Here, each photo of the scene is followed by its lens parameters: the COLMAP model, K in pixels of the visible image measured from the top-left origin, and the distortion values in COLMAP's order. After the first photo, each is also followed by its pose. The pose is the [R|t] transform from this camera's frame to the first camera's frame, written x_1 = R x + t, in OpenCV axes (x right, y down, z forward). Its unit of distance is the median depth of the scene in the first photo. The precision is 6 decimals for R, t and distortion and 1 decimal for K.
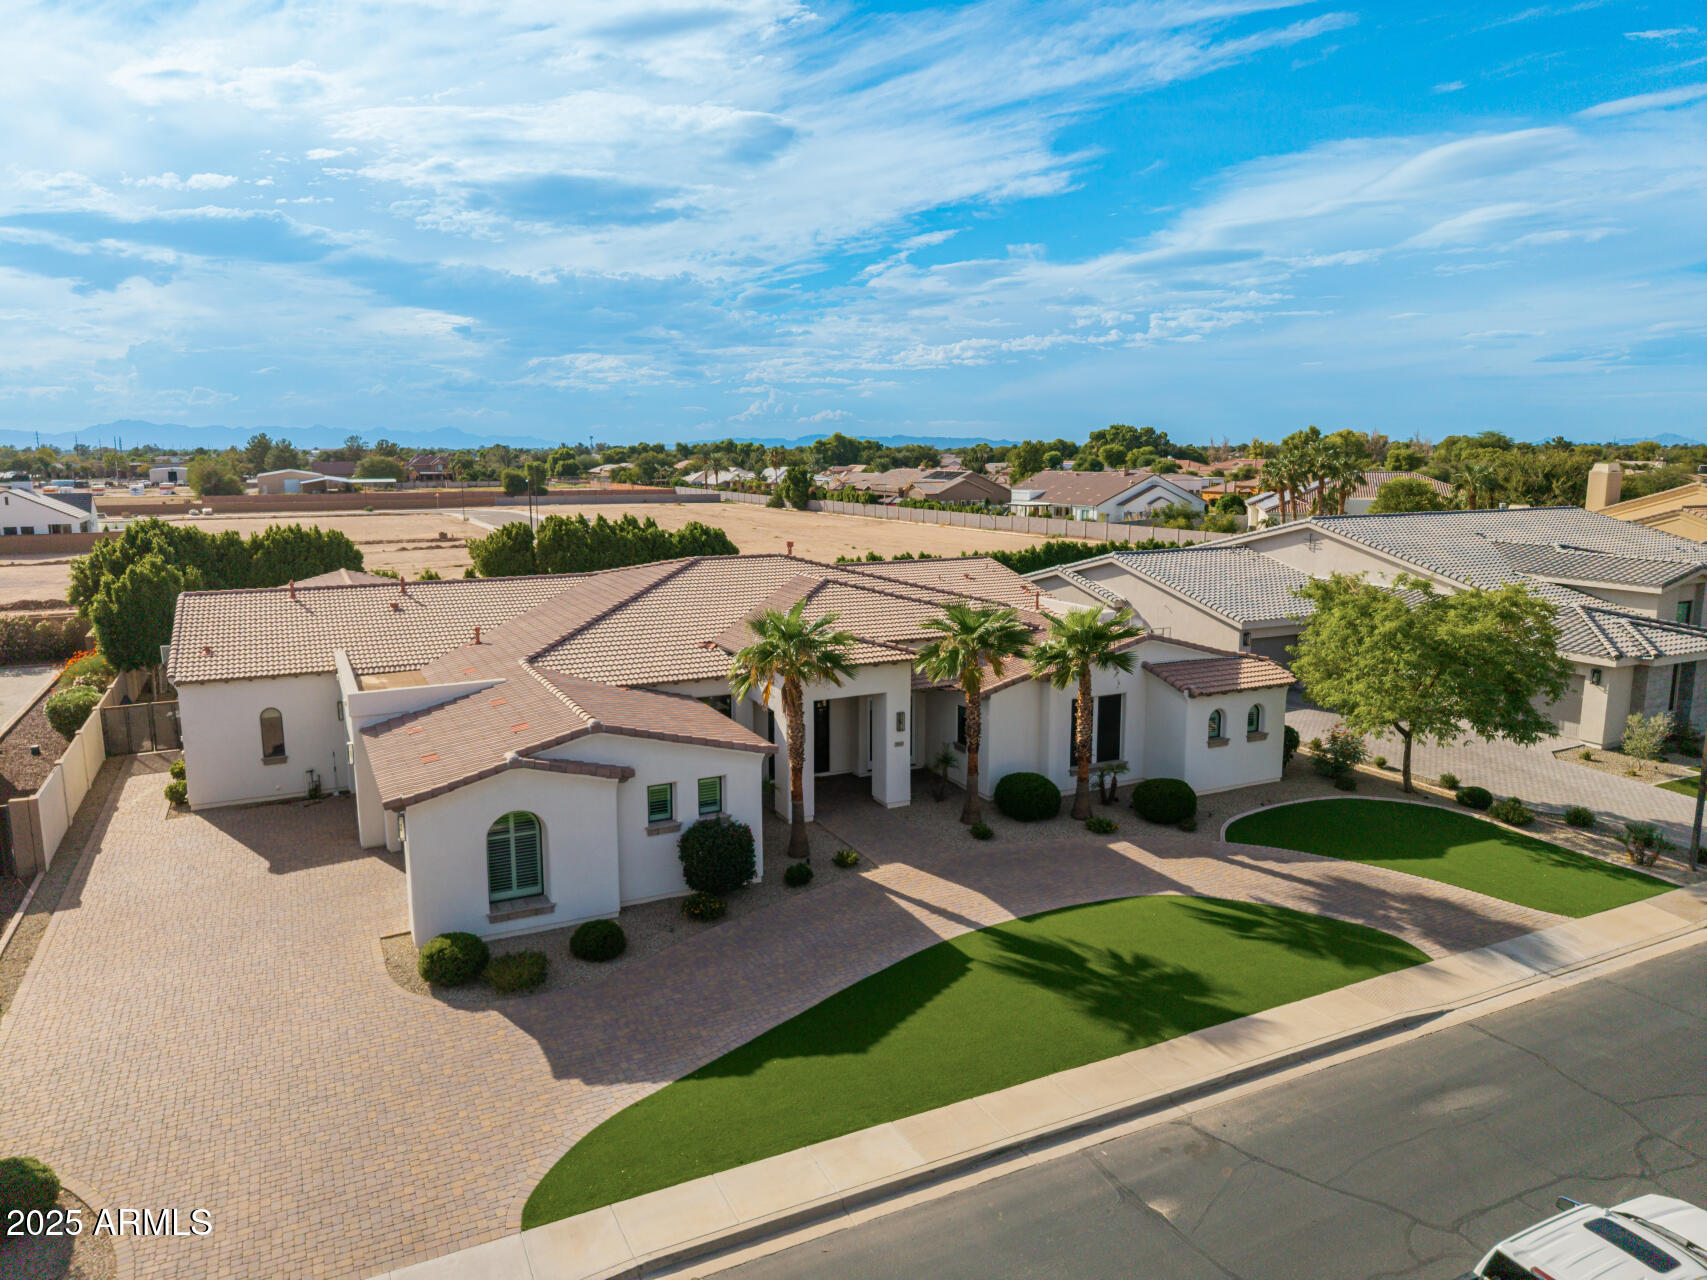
lens RADIAL K [[1140.8, 0, 862.7], [0, 1140.8, 642.3], [0, 0, 1]] dist [0.003720, -0.001971]
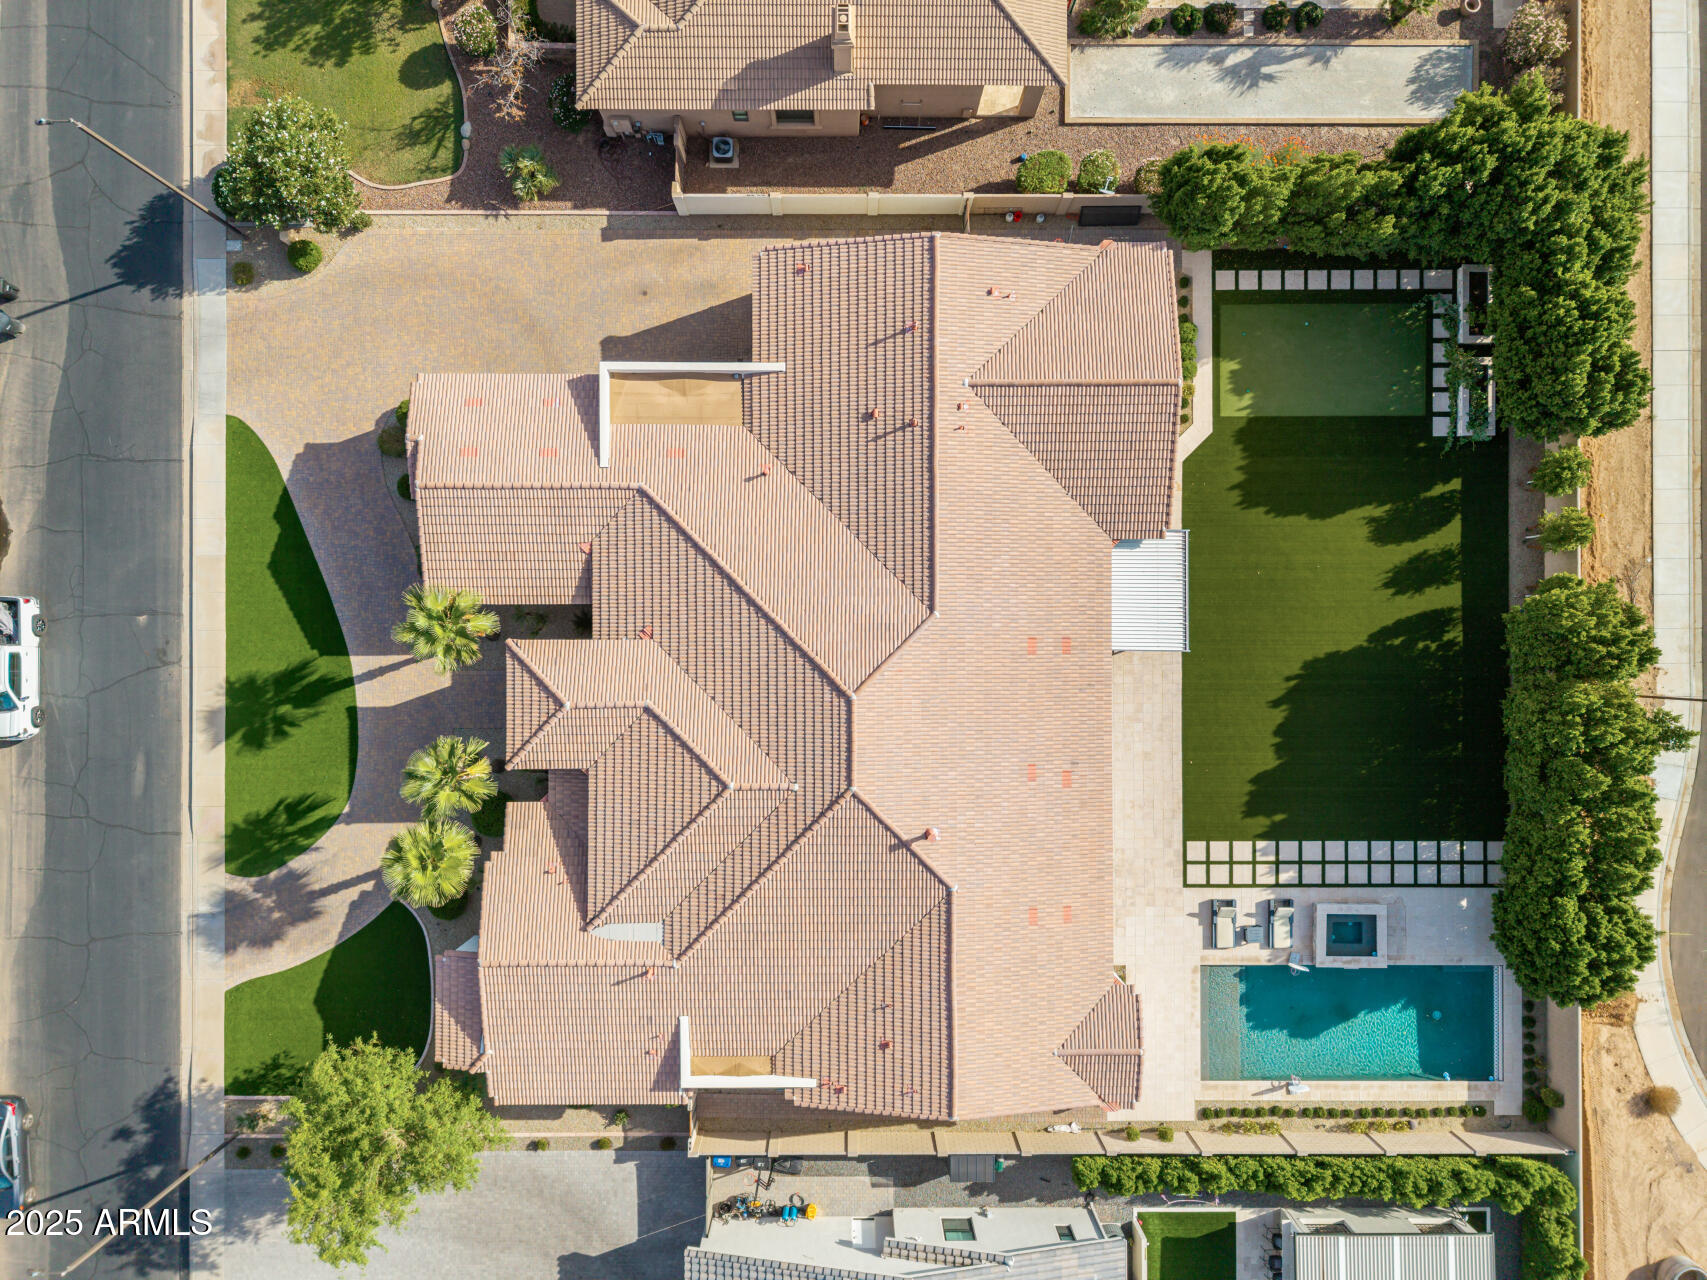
lens RADIAL K [[1140.8, 0, 862.7], [0, 1140.8, 642.3], [0, 0, 1]] dist [0.003720, -0.001971]
pose [[-0.453245, 0.891354, -0.007585, -0.288189], [-0.161476, -0.073735, 0.984118, -1.566212], [0.876638, 0.447271, 0.177352, 1.258530]]
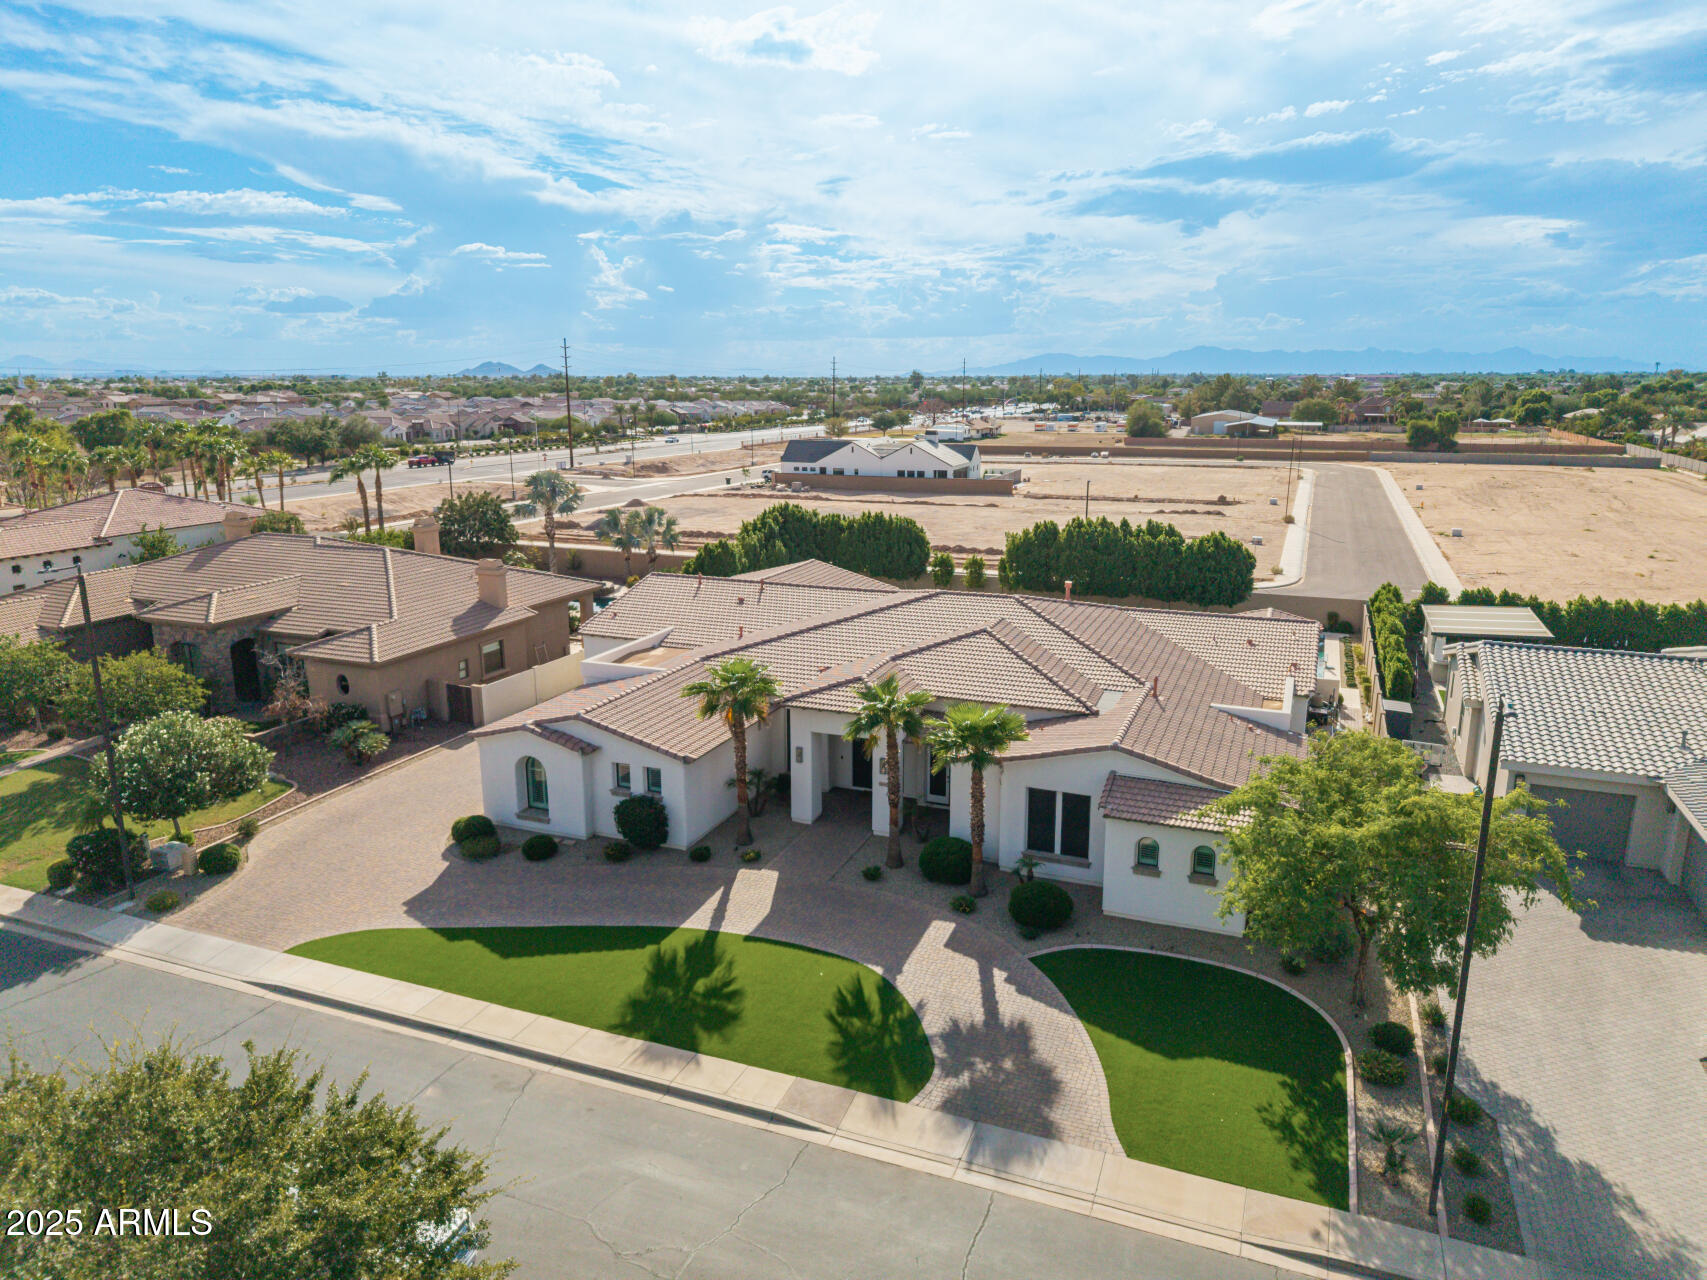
lens RADIAL K [[1140.8, 0, 862.7], [0, 1140.8, 642.3], [0, 0, 1]] dist [0.003720, -0.001971]
pose [[0.663890, 0.173264, -0.727482, 1.029866], [-0.126054, 0.984798, 0.119514, -0.236099], [0.737130, 0.012358, 0.675638, 0.212977]]
